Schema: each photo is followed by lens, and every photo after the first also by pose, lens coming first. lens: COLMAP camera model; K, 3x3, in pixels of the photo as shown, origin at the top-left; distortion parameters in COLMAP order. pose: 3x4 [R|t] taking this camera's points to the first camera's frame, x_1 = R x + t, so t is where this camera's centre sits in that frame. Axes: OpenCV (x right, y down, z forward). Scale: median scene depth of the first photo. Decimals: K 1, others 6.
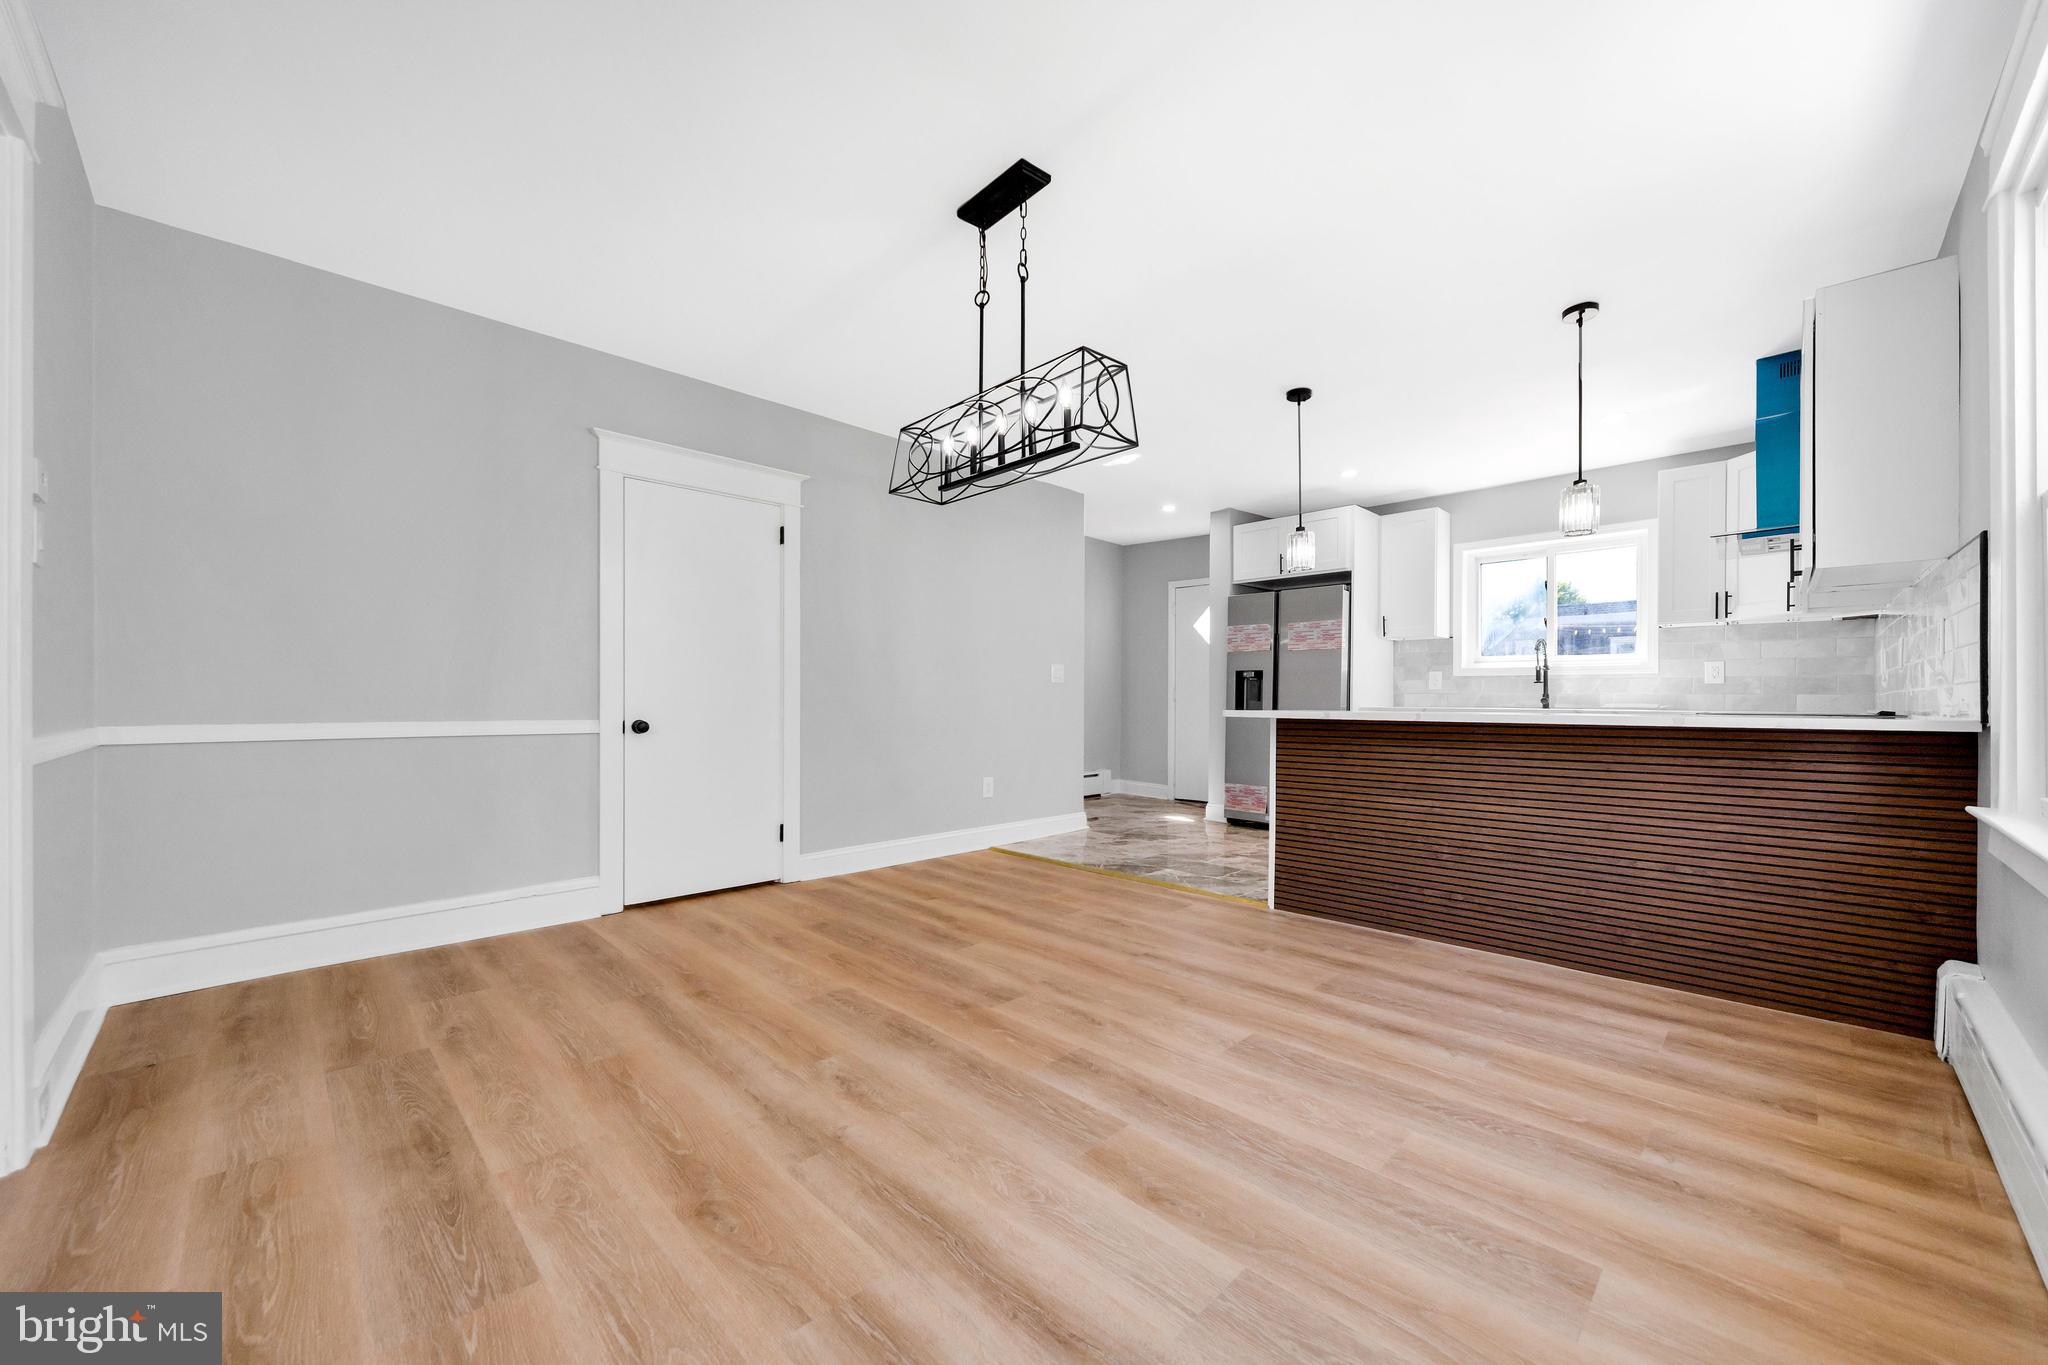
lens RADIAL K [[773.2, 0, 1030.3], [0, 773.2, 699.7], [0, 0, 1]] dist [-0.000311, -0.000297]
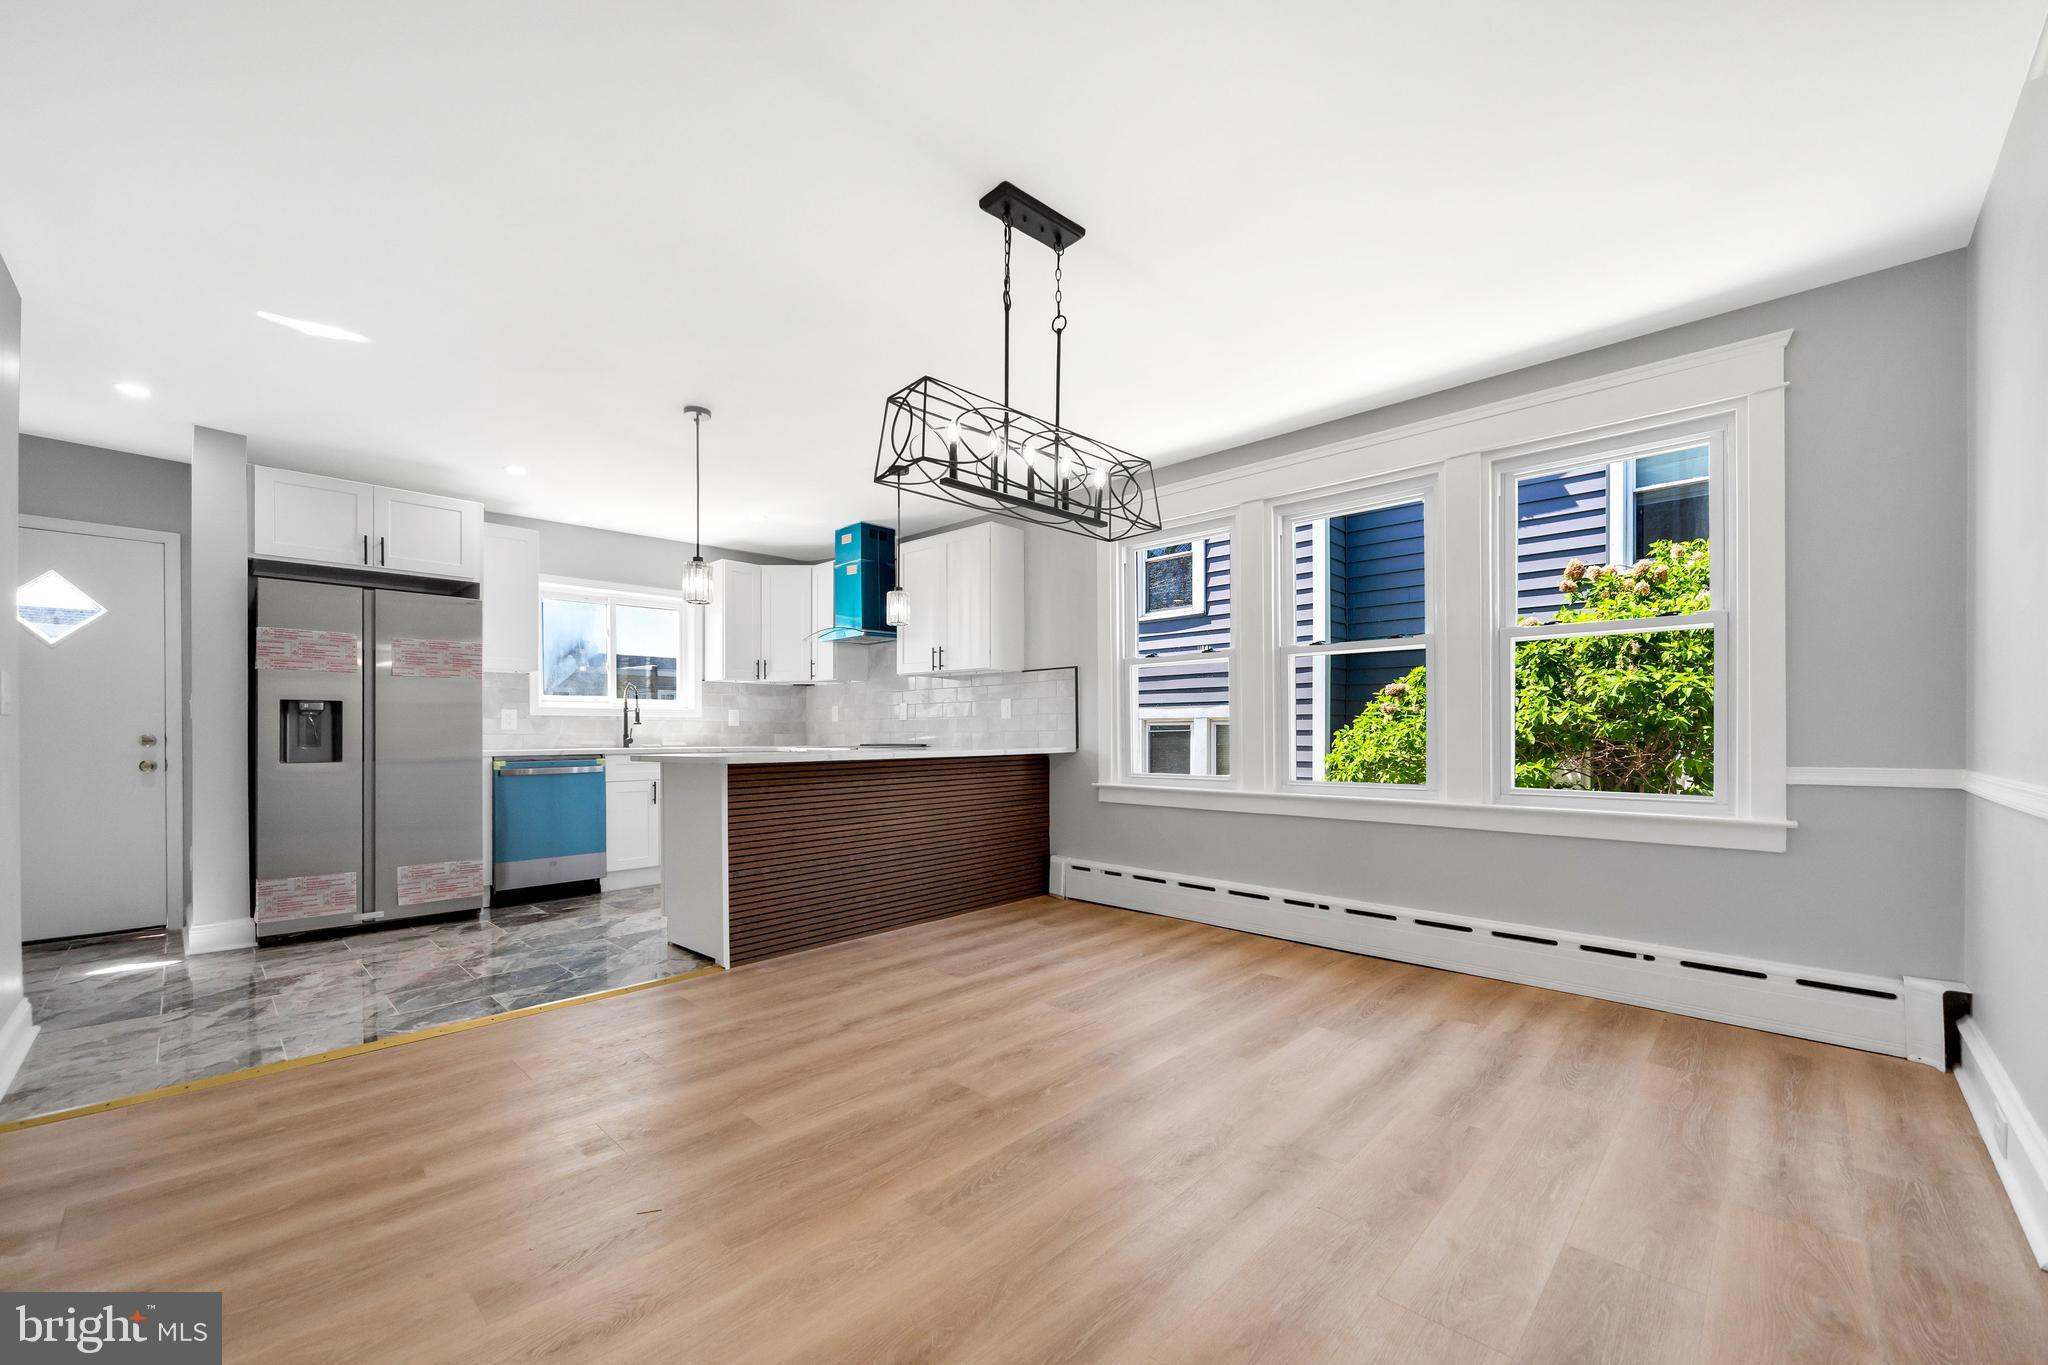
lens RADIAL K [[803.2, 0, 1031.7], [0, 803.2, 730.5], [0, 0, 1]] dist [0.001712, -0.000119]
pose [[-0.023695, -0.001253, 0.999718, -0.607190], [0.006636, 0.999977, 0.001410, -0.013478], [-0.999697, 0.006667, -0.023686, 0.606979]]
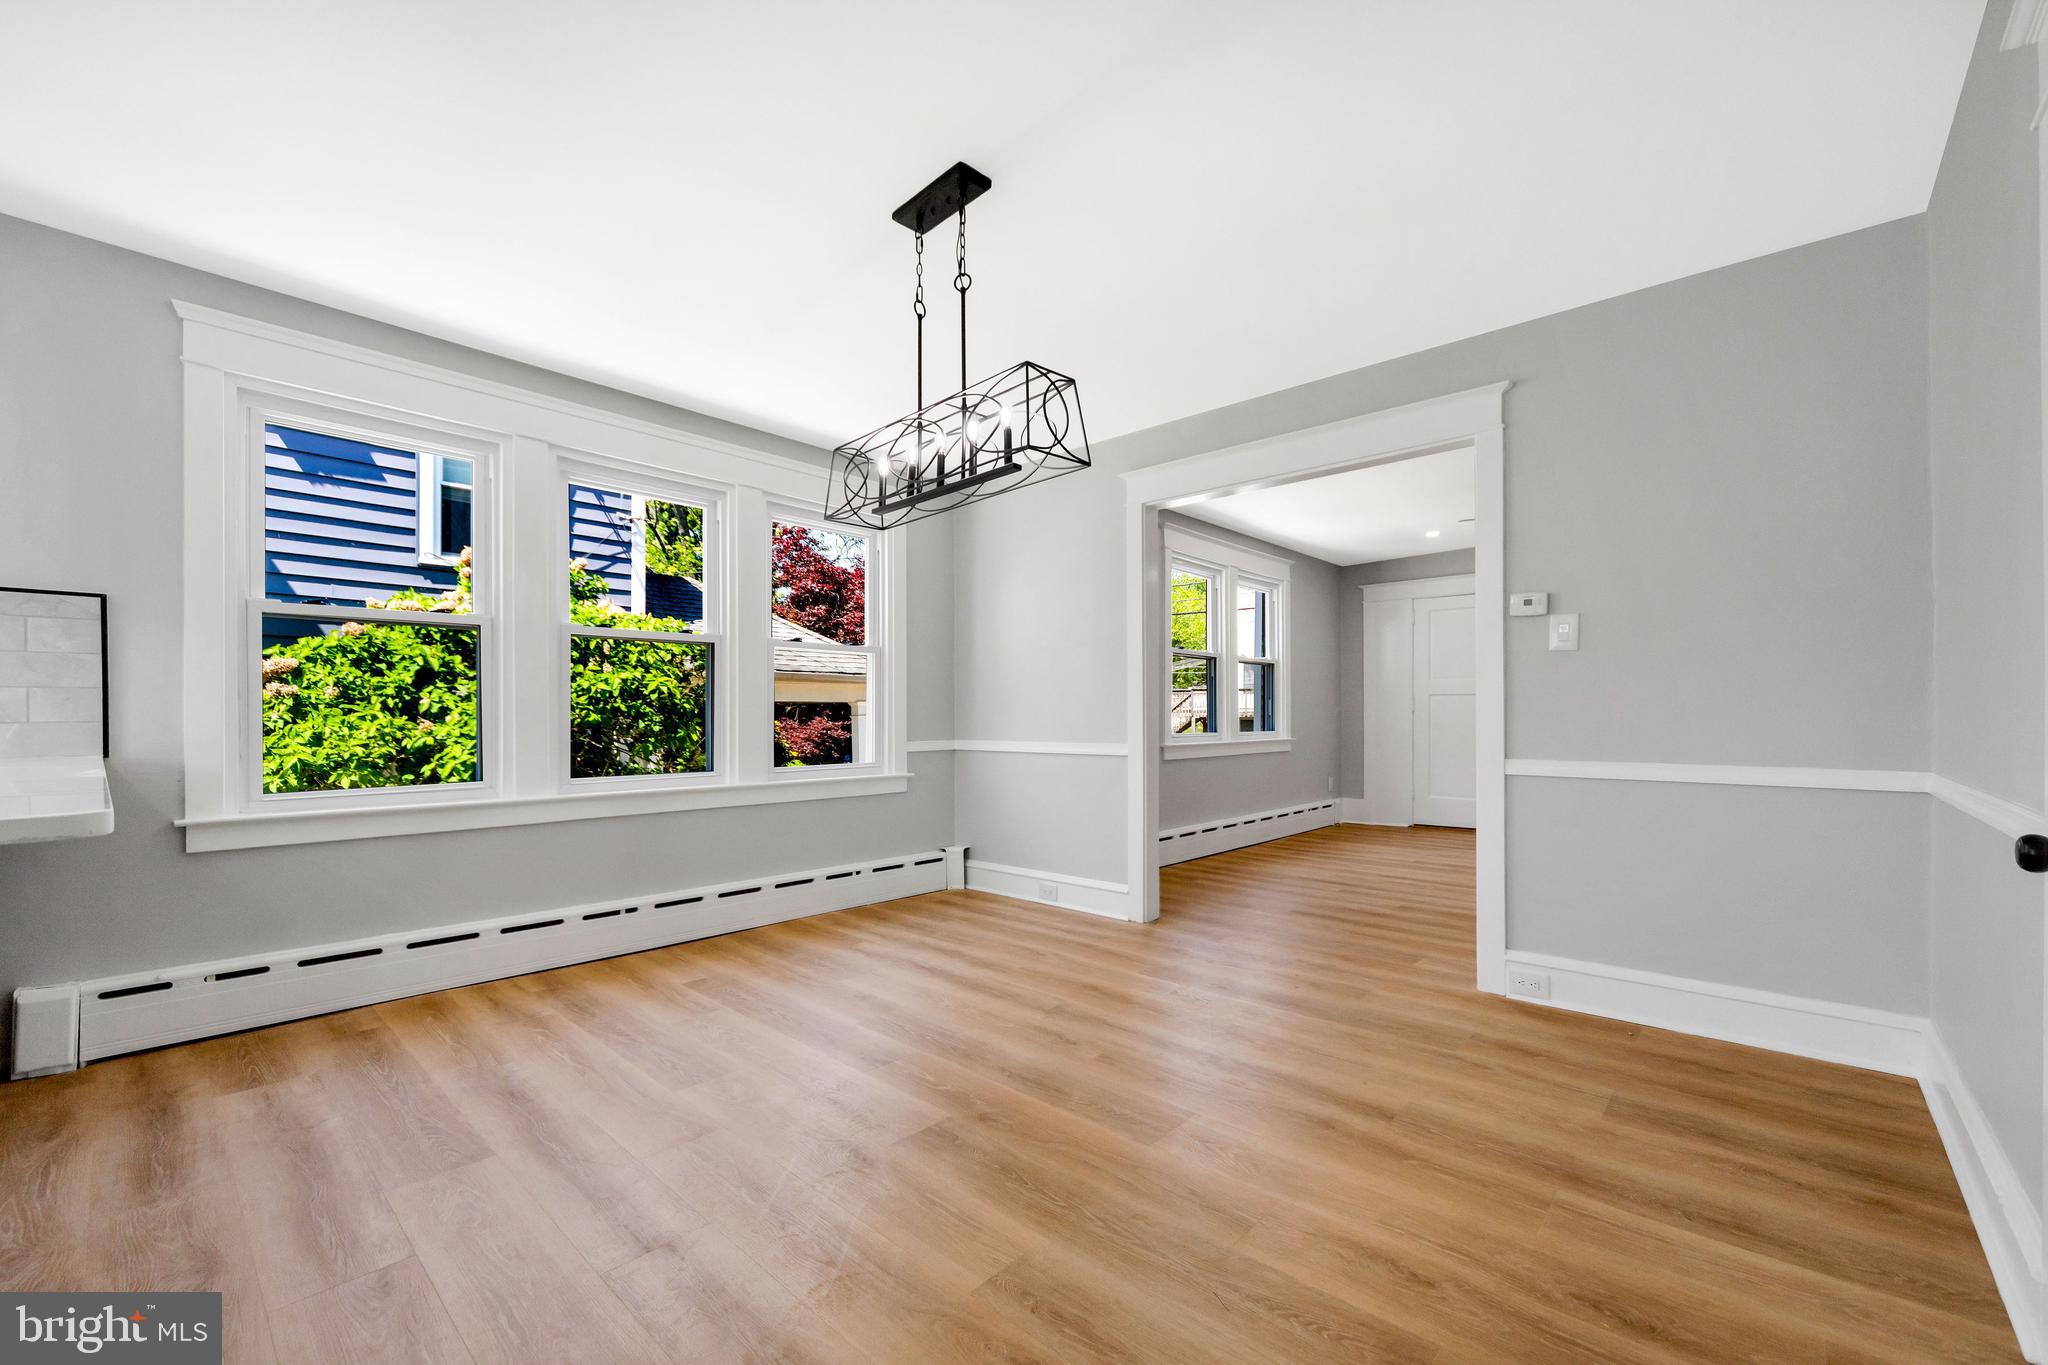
lens RADIAL K [[829.0, 0, 1028.2], [0, 829.0, 714.1], [0, 0, 1]] dist [0.001161, 0.000015]
pose [[-0.998994, -0.002006, -0.044809, -0.058042], [-0.002043, 0.999998, 0.000788, -0.019887], [0.044807, 0.000879, -0.998995, 1.182446]]
